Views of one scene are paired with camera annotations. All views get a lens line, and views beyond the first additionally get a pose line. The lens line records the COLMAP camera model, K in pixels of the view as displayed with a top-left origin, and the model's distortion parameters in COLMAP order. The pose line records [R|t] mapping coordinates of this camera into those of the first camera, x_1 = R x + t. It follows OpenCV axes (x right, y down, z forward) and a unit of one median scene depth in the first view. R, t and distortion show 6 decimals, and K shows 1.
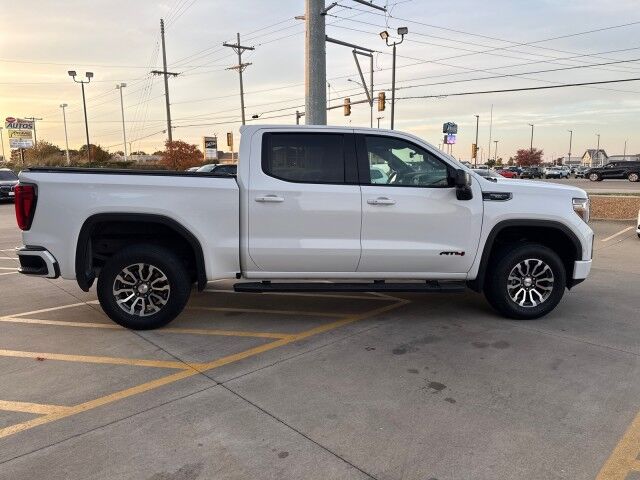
lens RADIAL K [[435.9, 0, 320.4], [0, 435.9, 253.4], [0, 0, 1]] dist [0.075441, -0.095292]
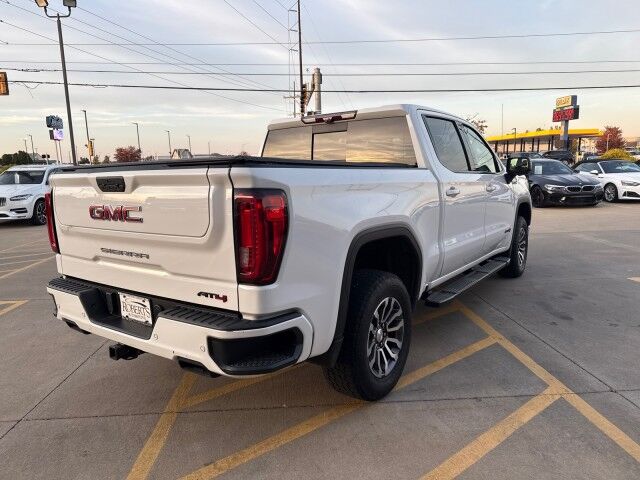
lens RADIAL K [[448.2, 0, 320.5], [0, 448.2, 237.0], [0, 0, 1]] dist [0.070274, -0.089603]
pose [[0.658818, -0.131595, 0.740704, -0.975391], [0.159561, 0.986624, 0.033364, -0.108859], [-0.735187, 0.096207, 0.671003, 0.600705]]
